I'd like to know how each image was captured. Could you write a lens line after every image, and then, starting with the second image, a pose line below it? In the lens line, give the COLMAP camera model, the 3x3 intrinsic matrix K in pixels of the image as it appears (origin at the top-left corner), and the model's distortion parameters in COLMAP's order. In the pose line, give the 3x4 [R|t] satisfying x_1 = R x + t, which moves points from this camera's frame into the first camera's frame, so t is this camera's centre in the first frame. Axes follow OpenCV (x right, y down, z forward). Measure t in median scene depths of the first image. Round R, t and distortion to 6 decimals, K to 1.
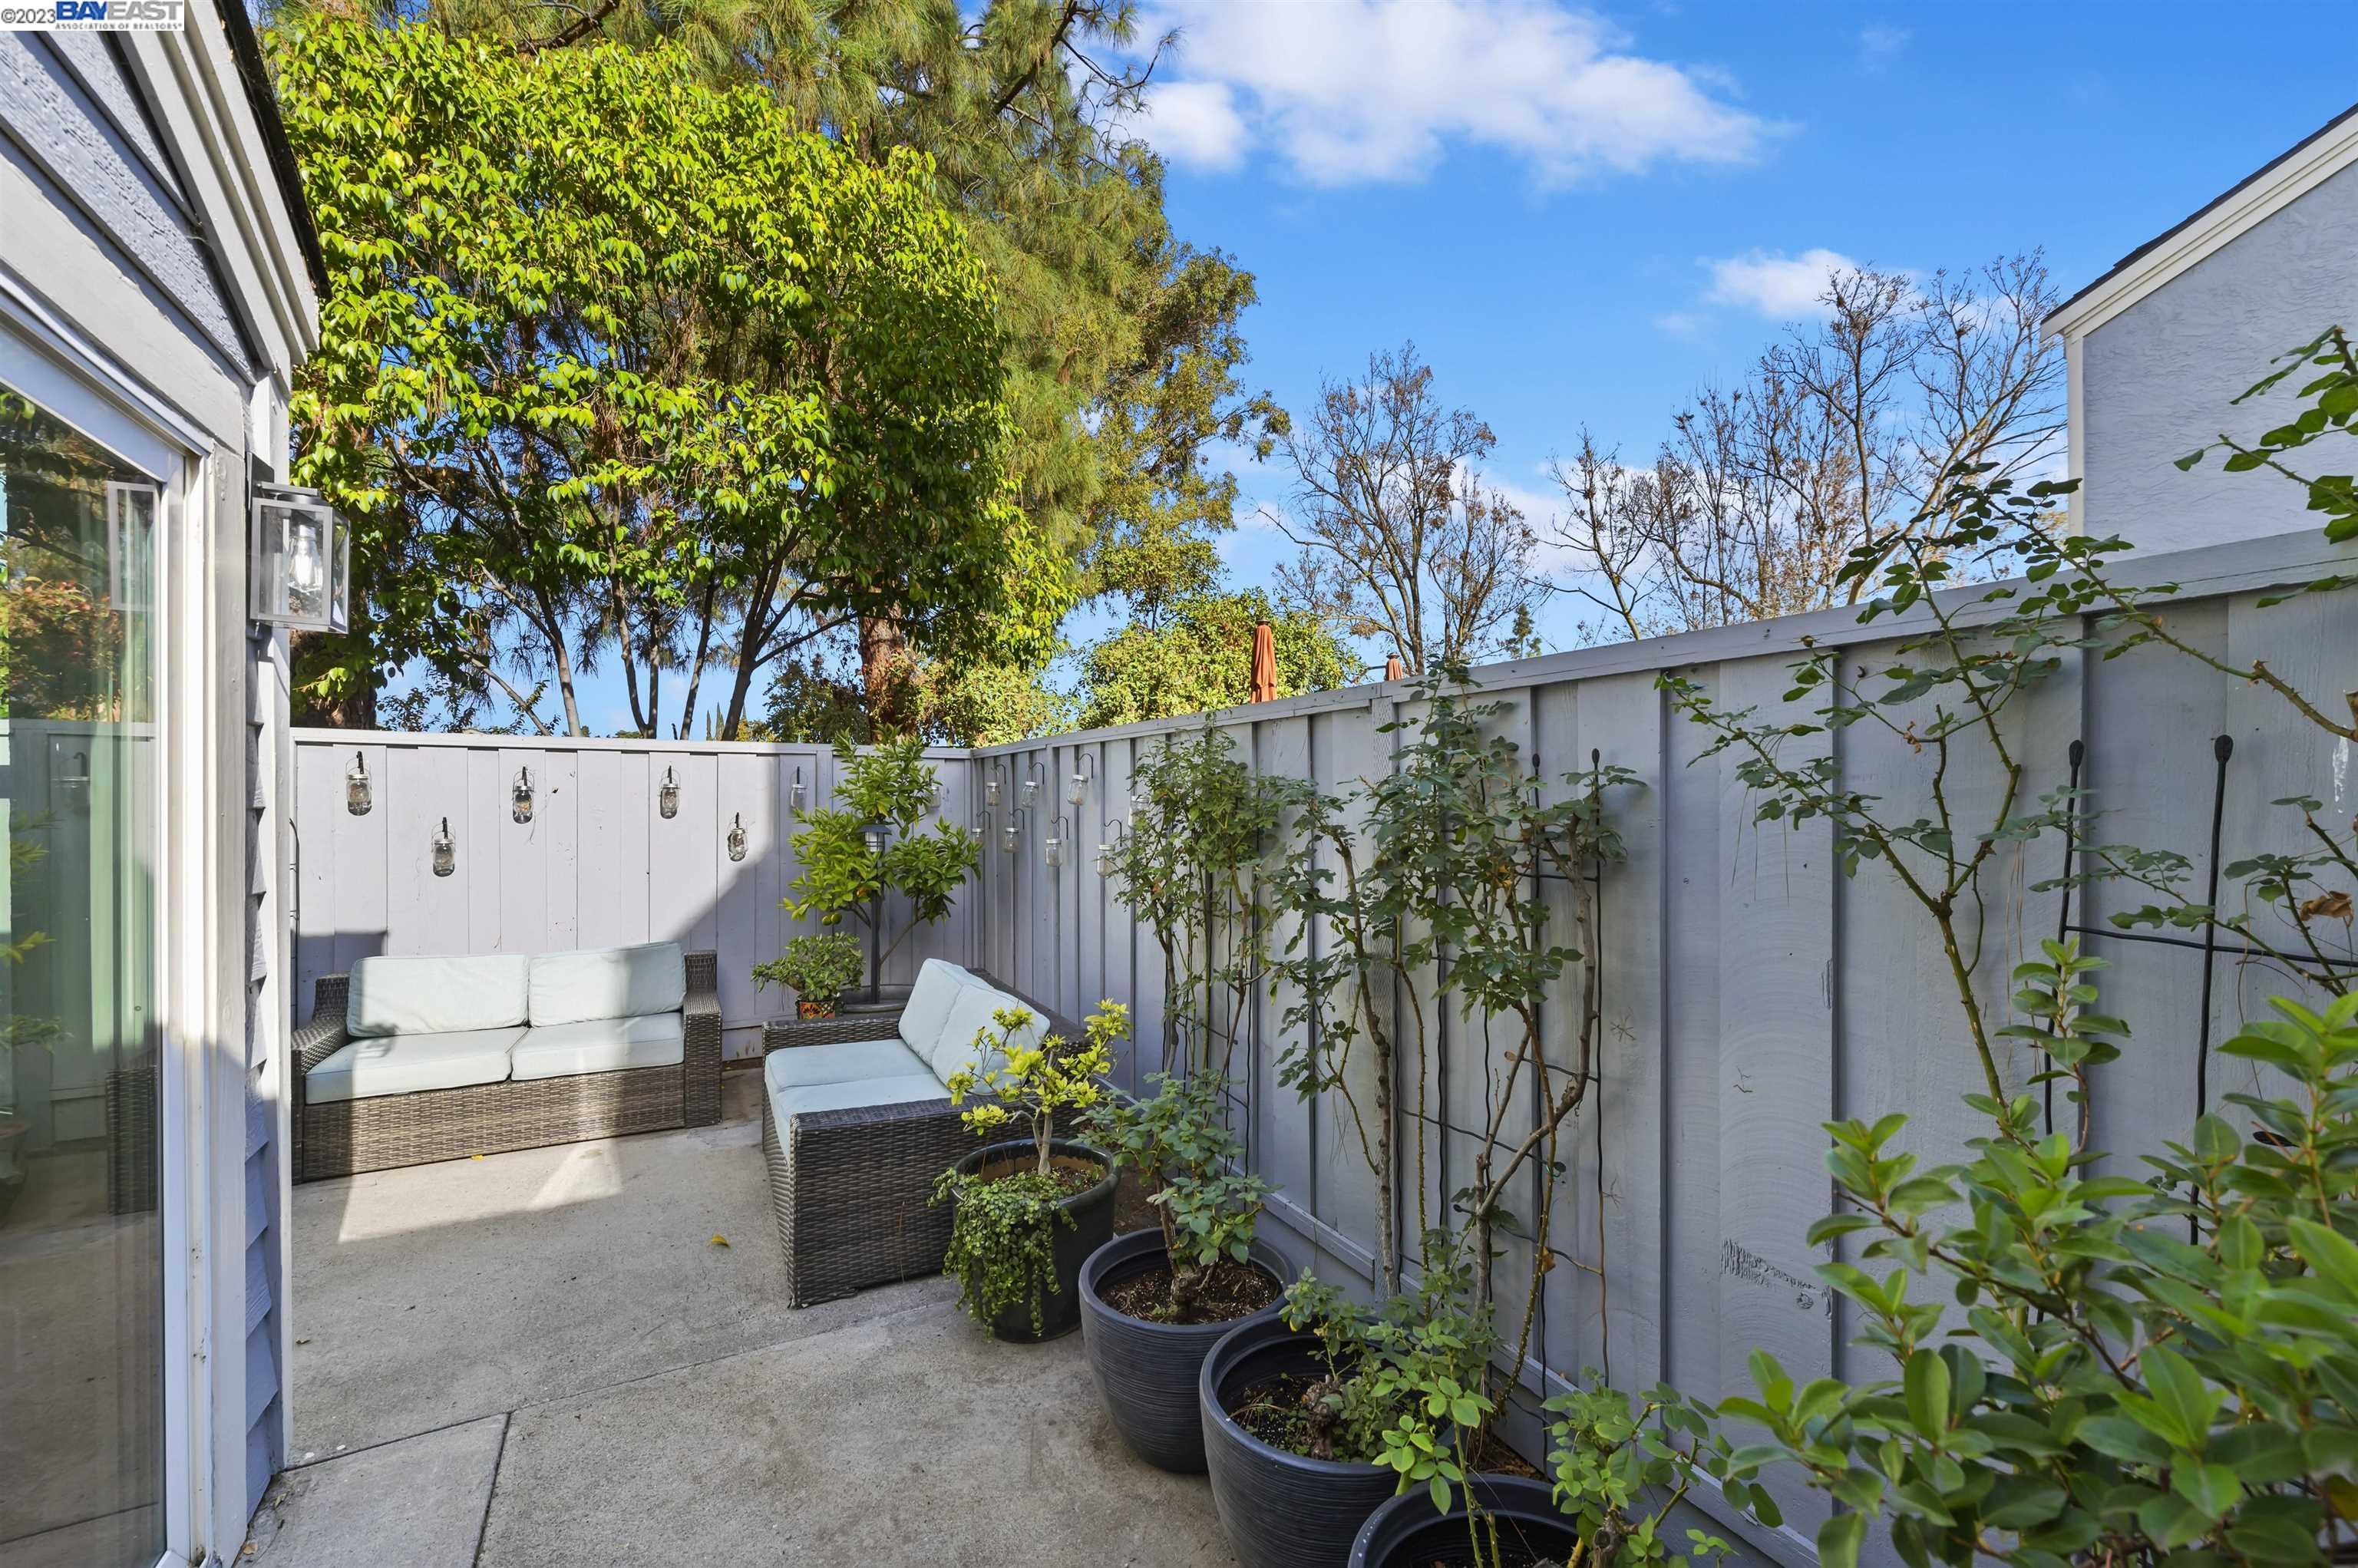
lens RADIAL K [[953.0, 0, 1188.5], [0, 953.0, 806.4], [0, 0, 1]] dist [0.003987, -0.002221]
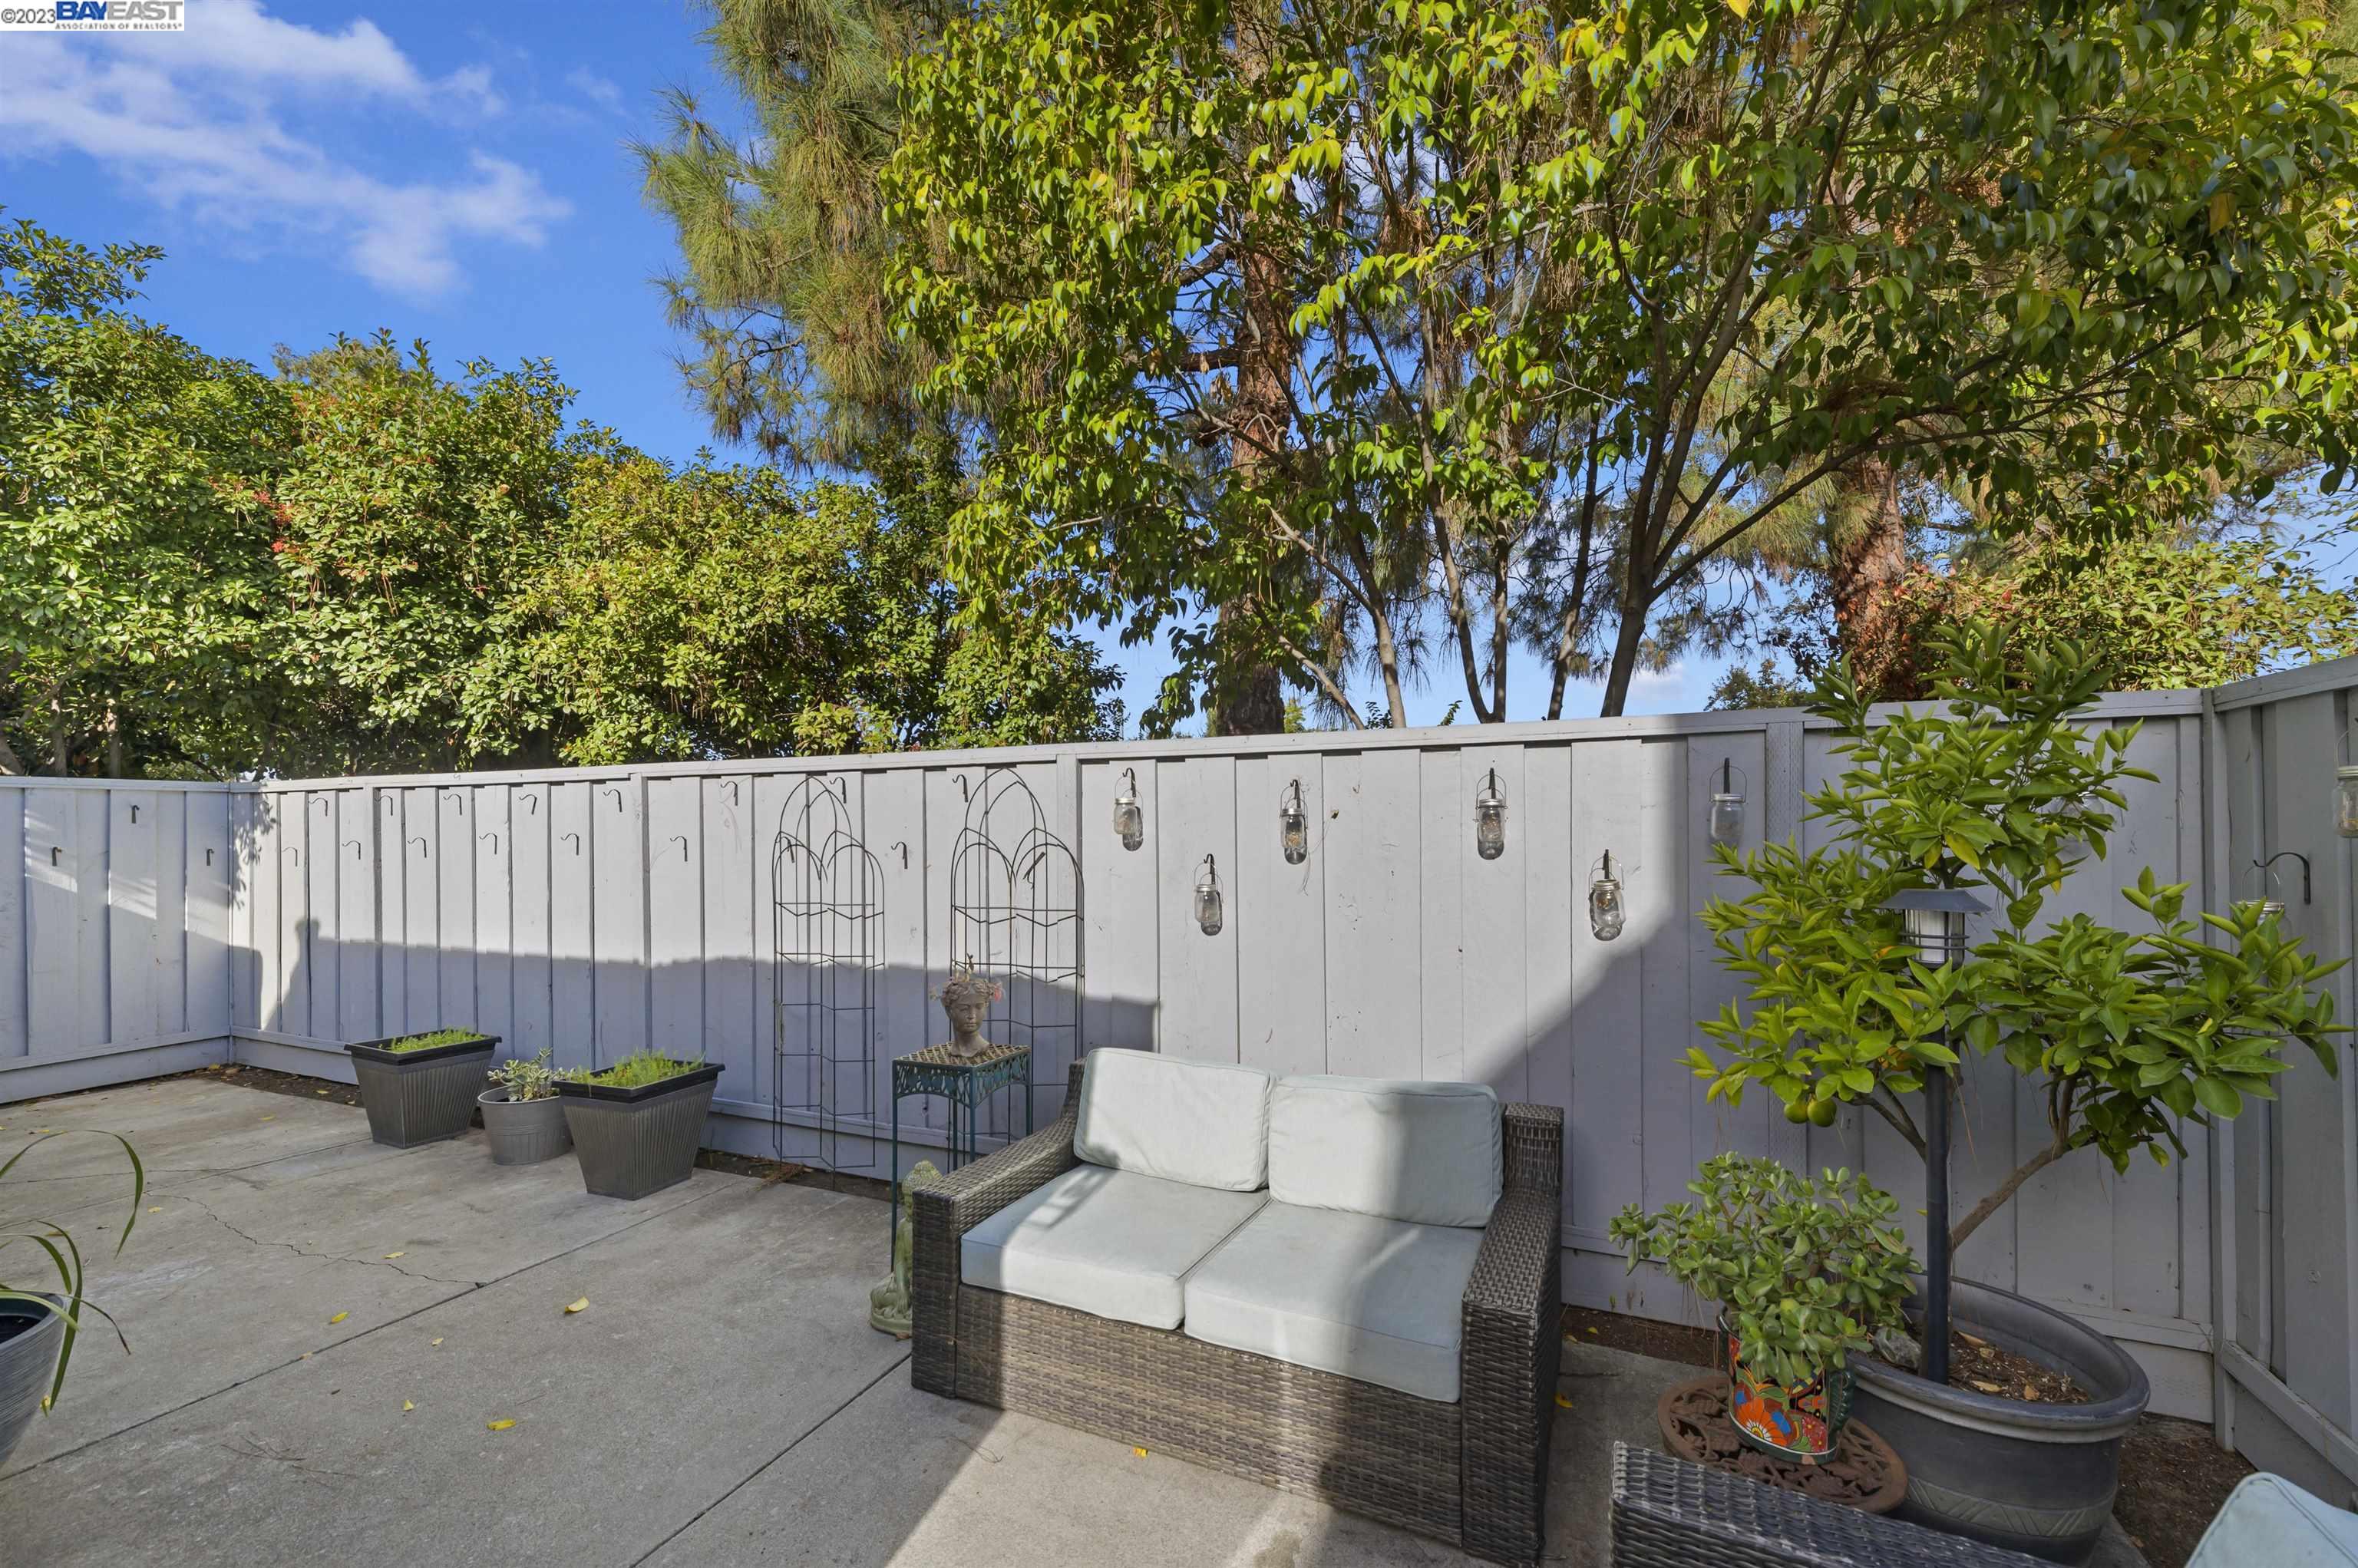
lens RADIAL K [[953.0, 0, 1209.7], [0, 953.0, 830.5], [0, 0, 1]] dist [0.003987, -0.002221]
pose [[0.622922, -0.004179, -0.782273, -0.209261], [0.004950, 0.999987, -0.001400, -0.004902], [0.782269, -0.003000, 0.622934, 0.532649]]
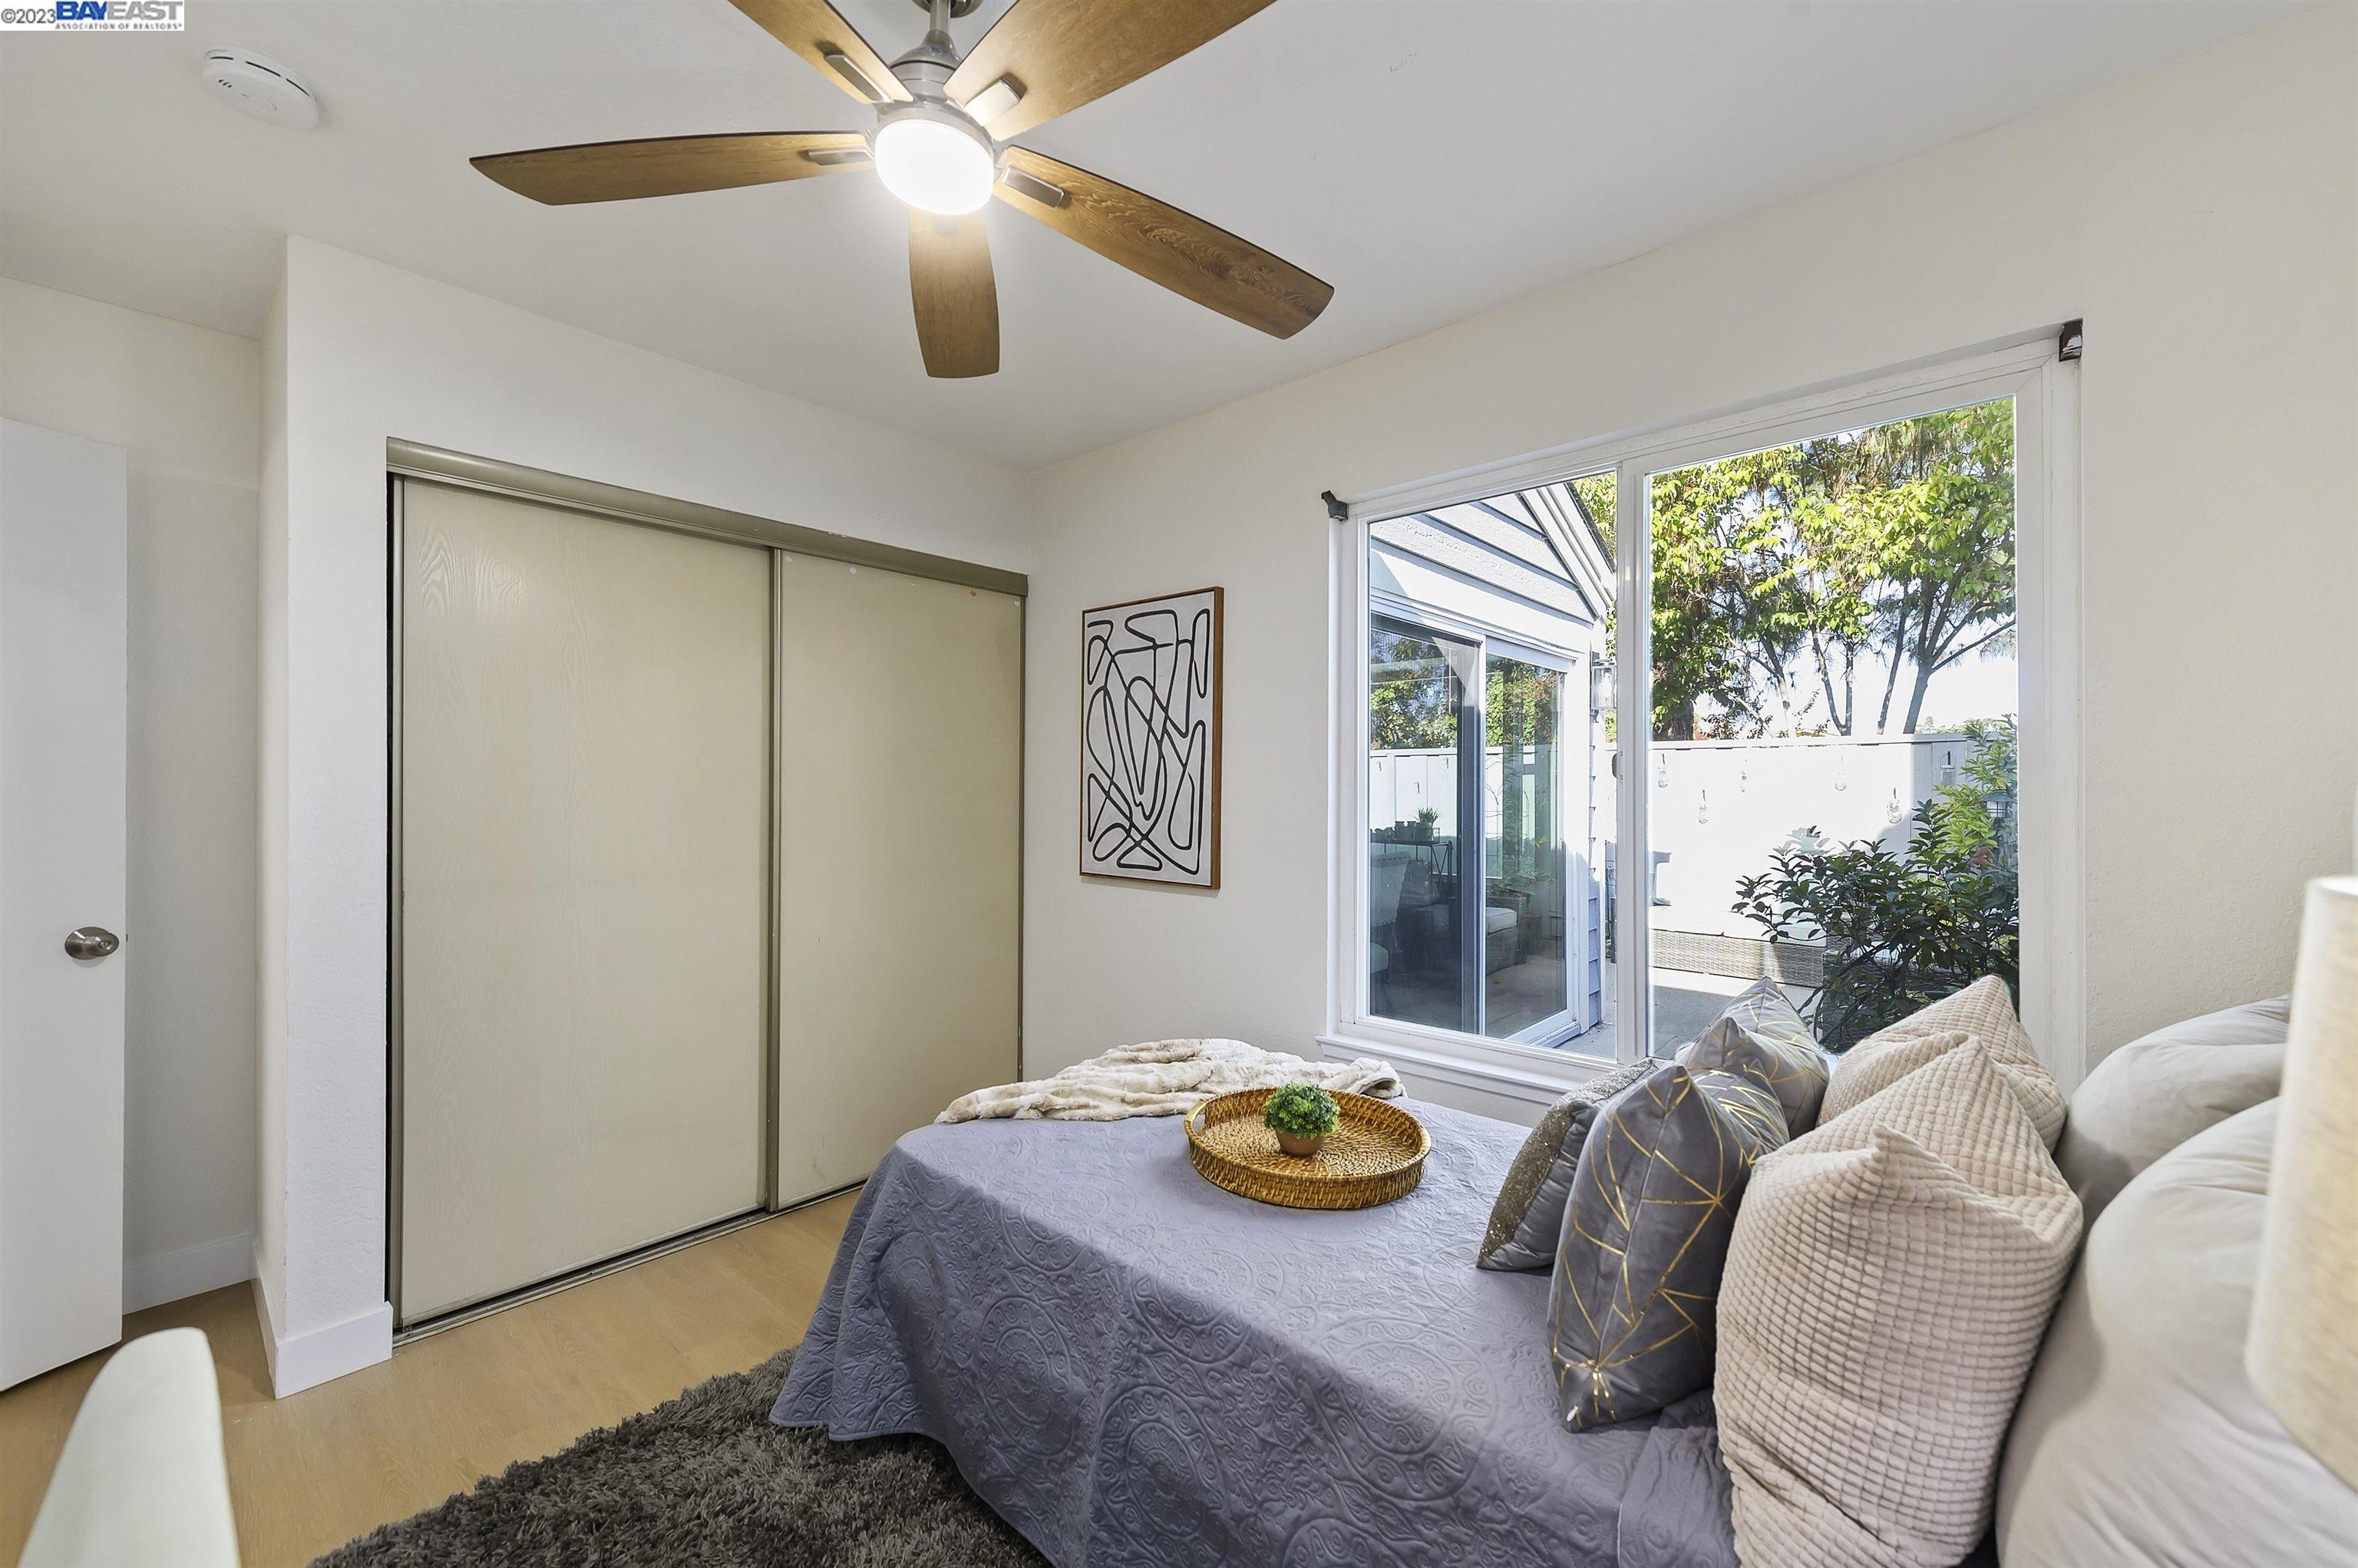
lens RADIAL K [[953.0, 0, 1190.5], [0, 953.0, 778.3], [0, 0, 1]] dist [0.003987, -0.002221]
pose [[0.321857, -0.014035, -0.946684, 0.537402], [-0.004920, 0.999852, -0.016496, 0.023544], [0.946775, 0.009967, 0.321741, -0.424217]]
